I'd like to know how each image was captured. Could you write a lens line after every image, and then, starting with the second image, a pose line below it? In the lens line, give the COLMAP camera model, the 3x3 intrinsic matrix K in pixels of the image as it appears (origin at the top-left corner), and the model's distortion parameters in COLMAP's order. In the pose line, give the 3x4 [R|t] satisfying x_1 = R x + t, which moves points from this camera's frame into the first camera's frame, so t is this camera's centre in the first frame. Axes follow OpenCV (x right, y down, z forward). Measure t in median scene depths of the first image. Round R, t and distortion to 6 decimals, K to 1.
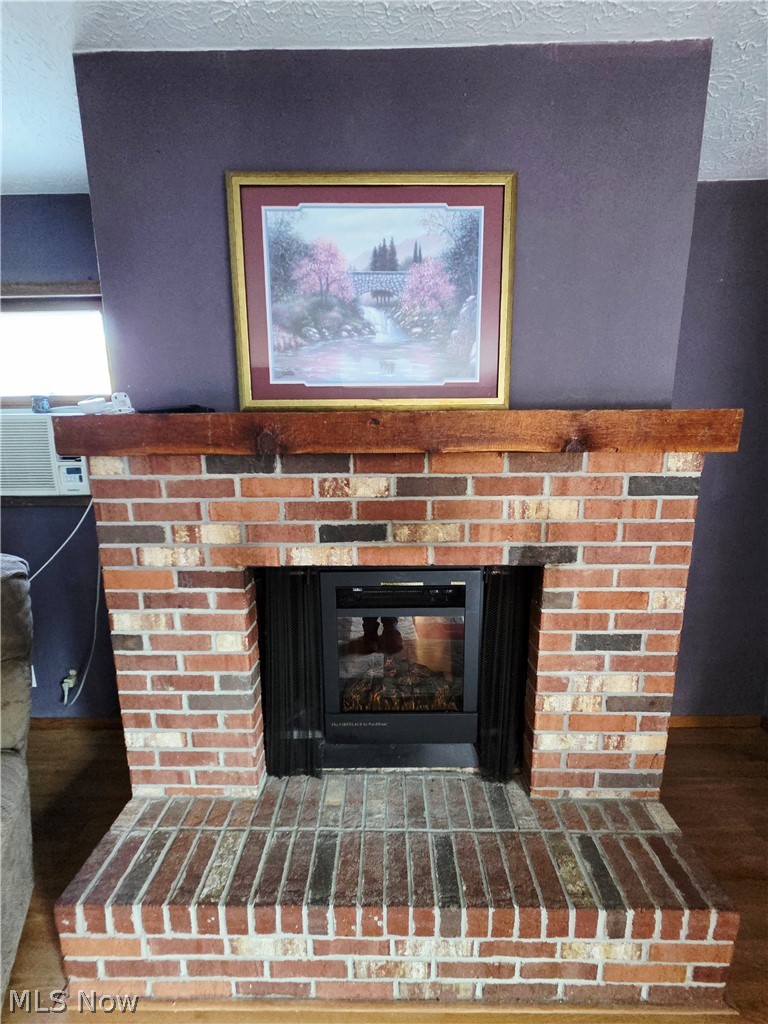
lens RADIAL K [[418.8, 0, 380.8], [0, 418.8, 514.0], [0, 0, 1]] dist [0.005014, -0.001797]
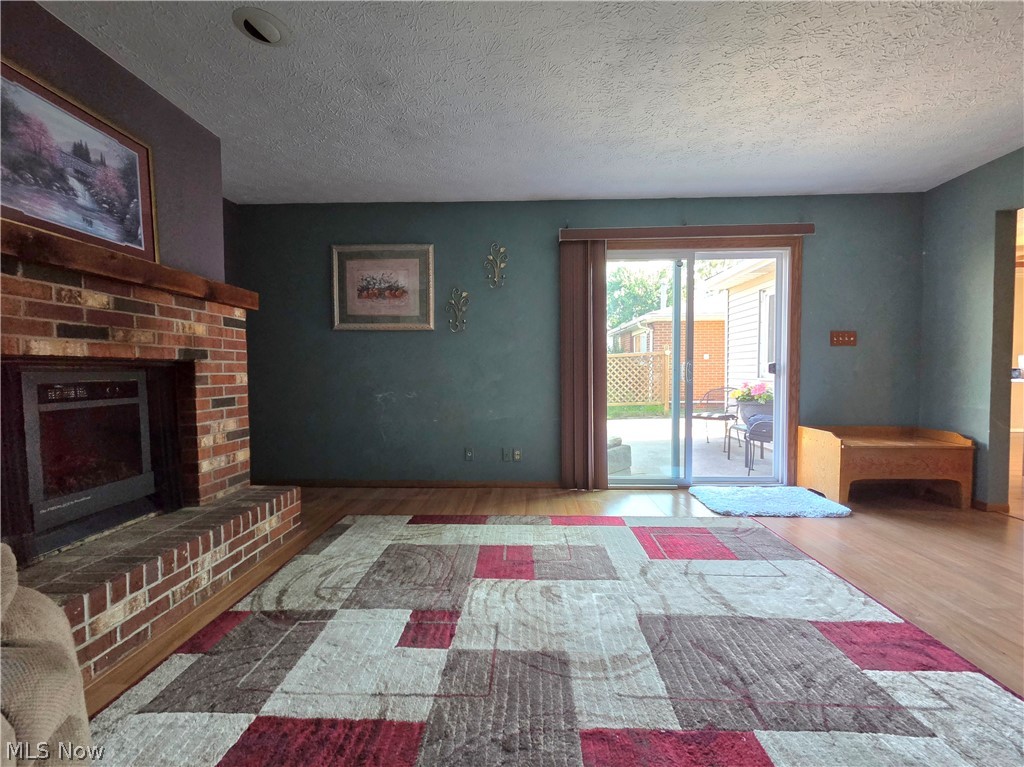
lens RADIAL K [[418.8, 0, 514.3], [0, 418.8, 387.3], [0, 0, 1]] dist [0.005014, -0.001797]
pose [[0.020859, -0.034120, 0.999200, -1.457811], [0.184050, 0.982468, 0.029706, 0.454486], [-0.982696, 0.183283, 0.026773, -0.409514]]
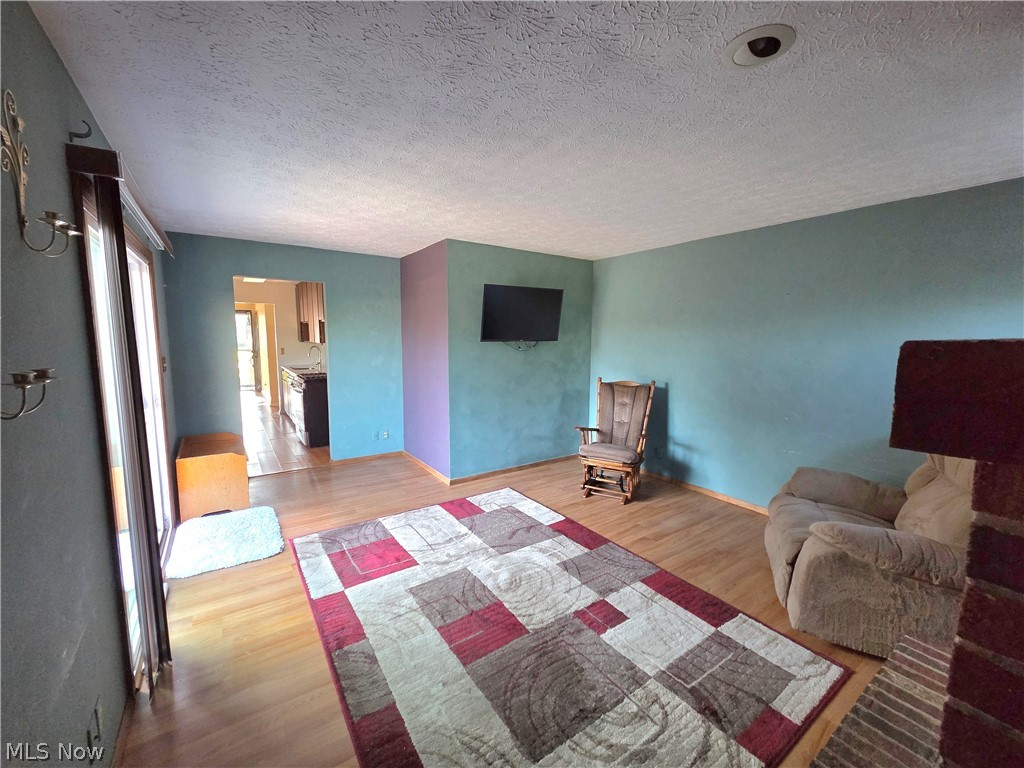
lens RADIAL K [[418.8, 0, 510.1], [0, 418.8, 379.7], [0, 0, 1]] dist [0.005014, -0.001797]
pose [[-0.817263, 0.062542, -0.572860, 1.276578], [-0.104369, 0.961589, 0.253879, -0.263922], [0.566734, 0.267275, -0.779344, 1.023308]]
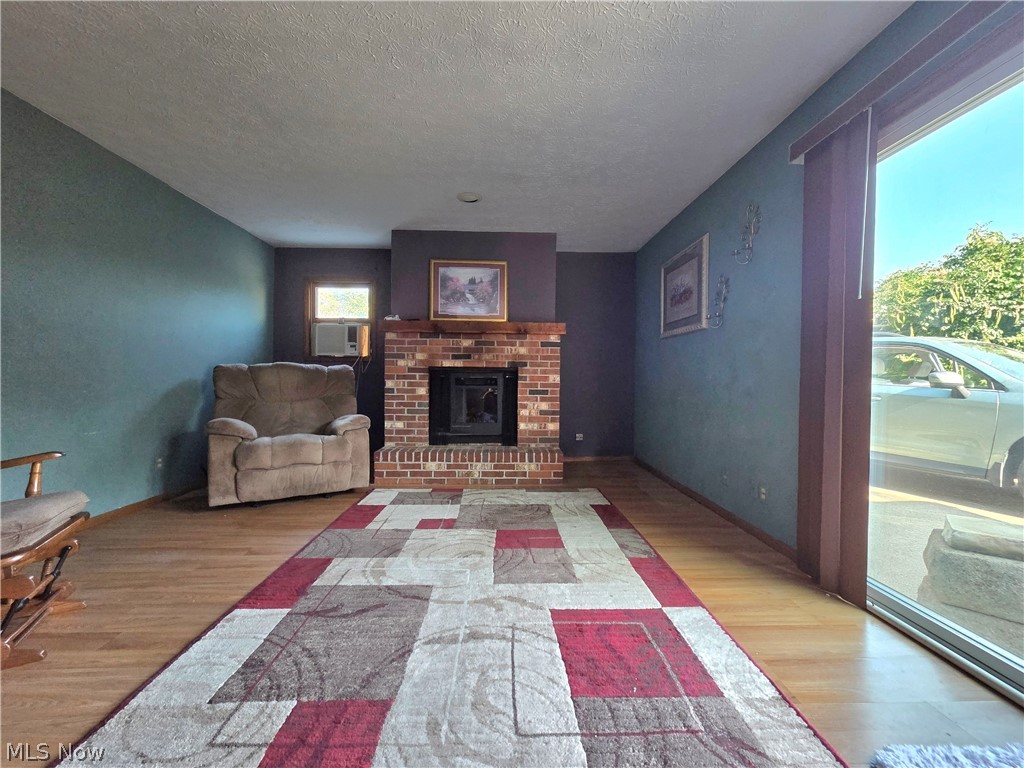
lens RADIAL K [[418.8, 0, 516.0], [0, 418.8, 389.9], [0, 0, 1]] dist [0.005014, -0.001797]
pose [[0.998342, 0.016867, 0.055041, 0.197352], [-0.008157, 0.987913, -0.154797, 0.851625], [-0.056986, 0.154091, 0.986412, -2.382329]]
